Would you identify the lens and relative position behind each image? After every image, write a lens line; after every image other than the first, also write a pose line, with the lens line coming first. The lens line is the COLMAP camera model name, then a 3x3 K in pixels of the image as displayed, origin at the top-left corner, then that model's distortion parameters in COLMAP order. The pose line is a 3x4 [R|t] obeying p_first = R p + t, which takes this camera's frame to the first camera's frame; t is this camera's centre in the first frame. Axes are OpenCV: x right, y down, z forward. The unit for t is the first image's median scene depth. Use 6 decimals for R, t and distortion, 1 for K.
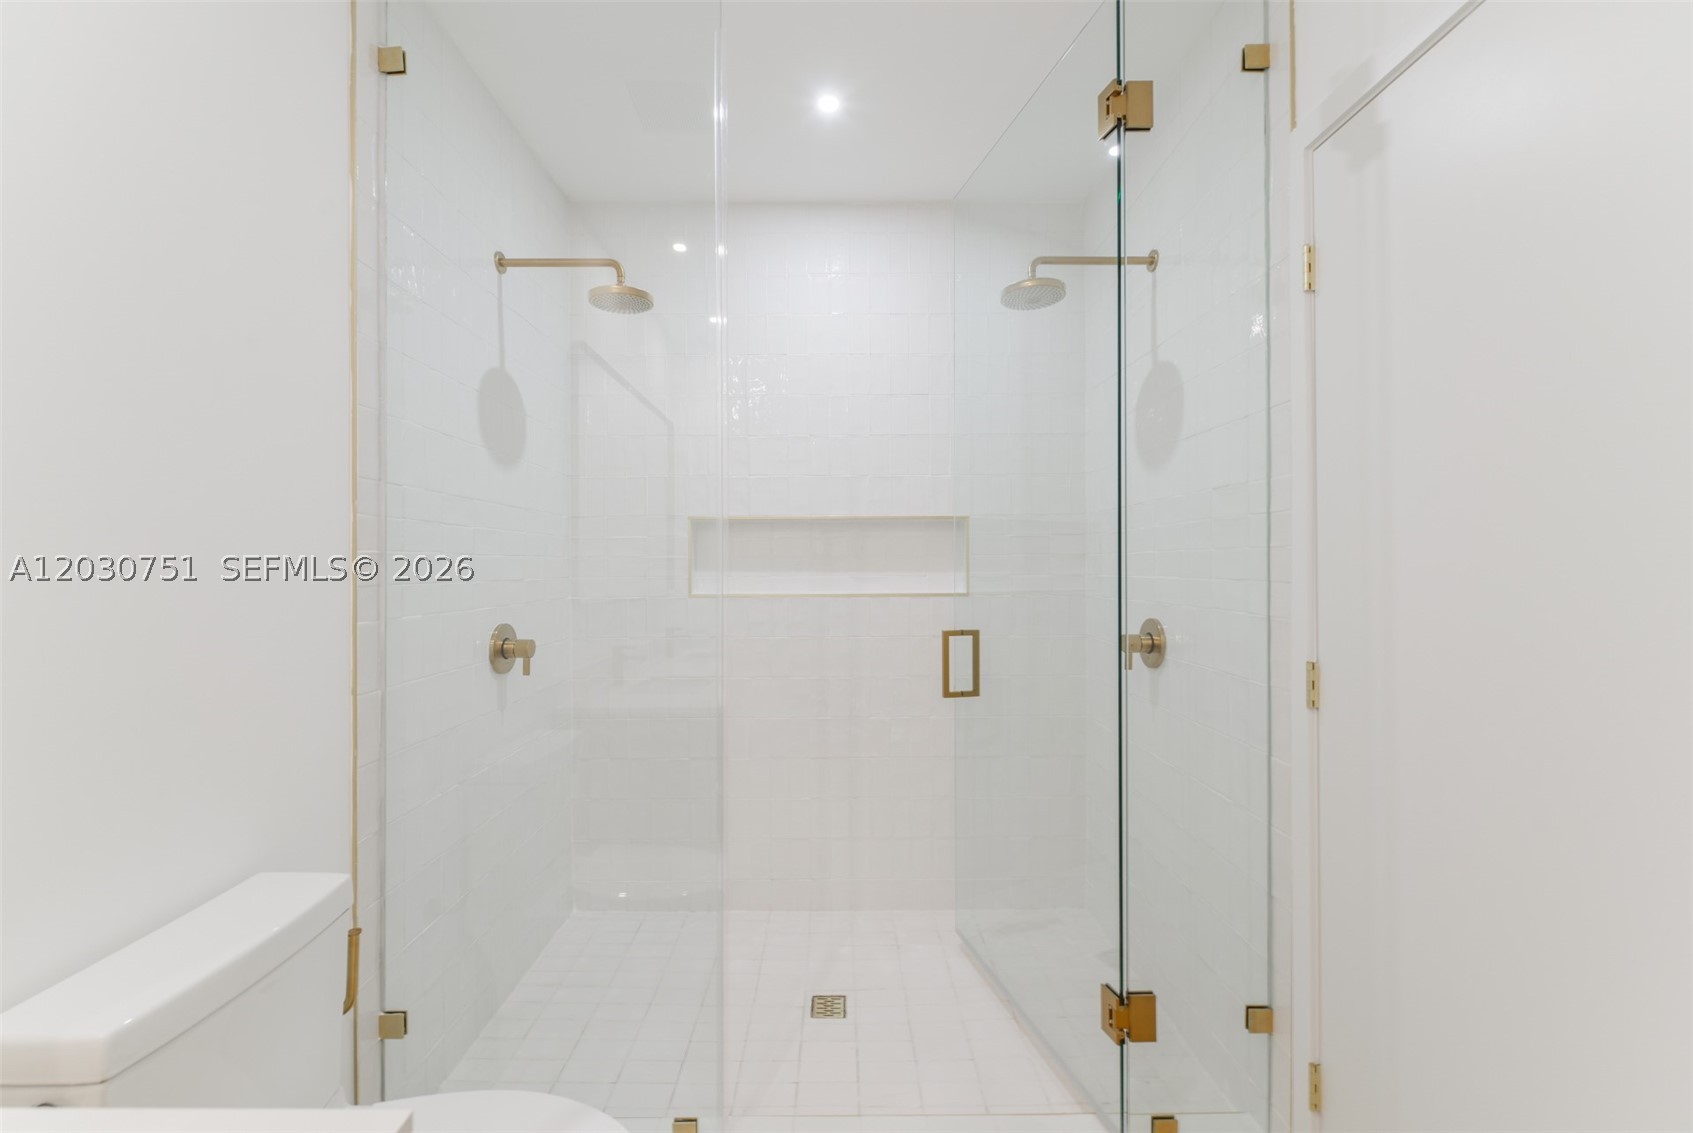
lens RADIAL K [[676.9, 0, 837.7], [0, 676.9, 564.7], [0, 0, 1]] dist [-0.001266, -0.000629]
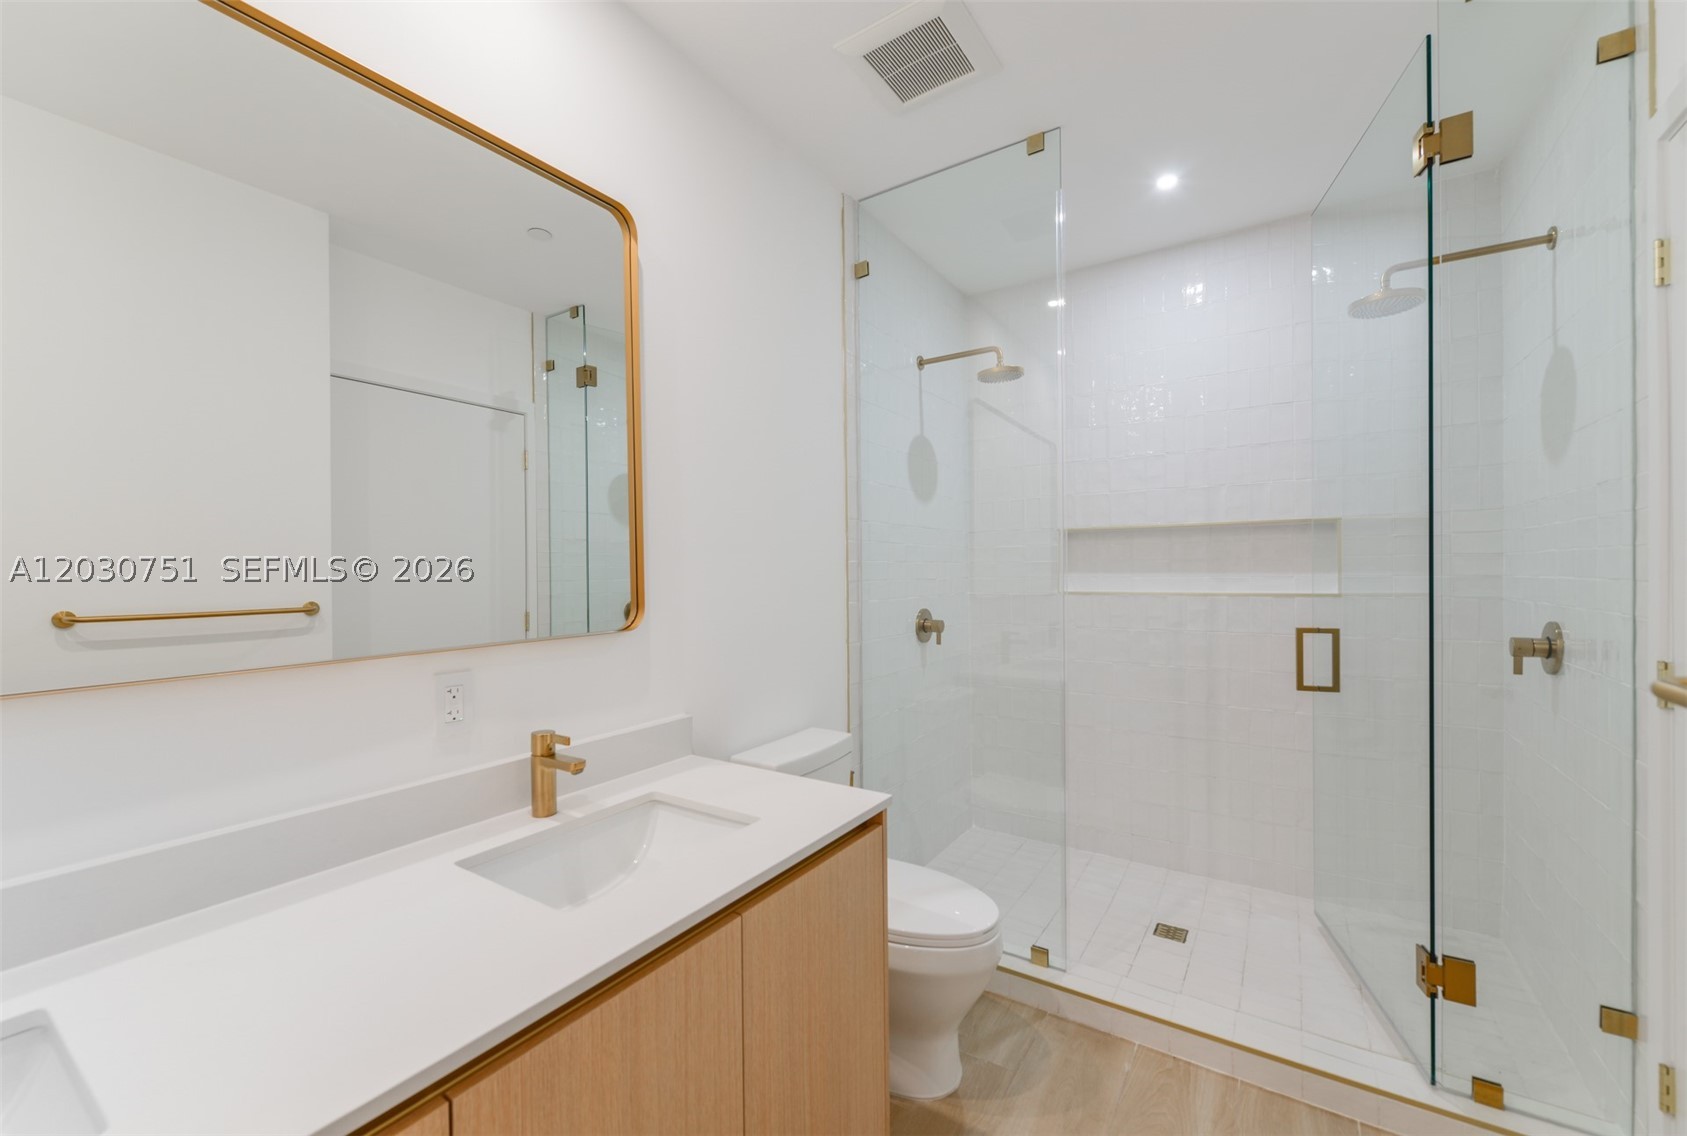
lens RADIAL K [[674.5, 0, 834.7], [0, 674.5, 566.2], [0, 0, 1]] dist [-0.001266, -0.000629]
pose [[0.832310, -0.008168, -0.554251, 0.158437], [0.006507, 0.999967, -0.004965, 0.000879], [0.554273, 0.000526, 0.832335, -0.329588]]
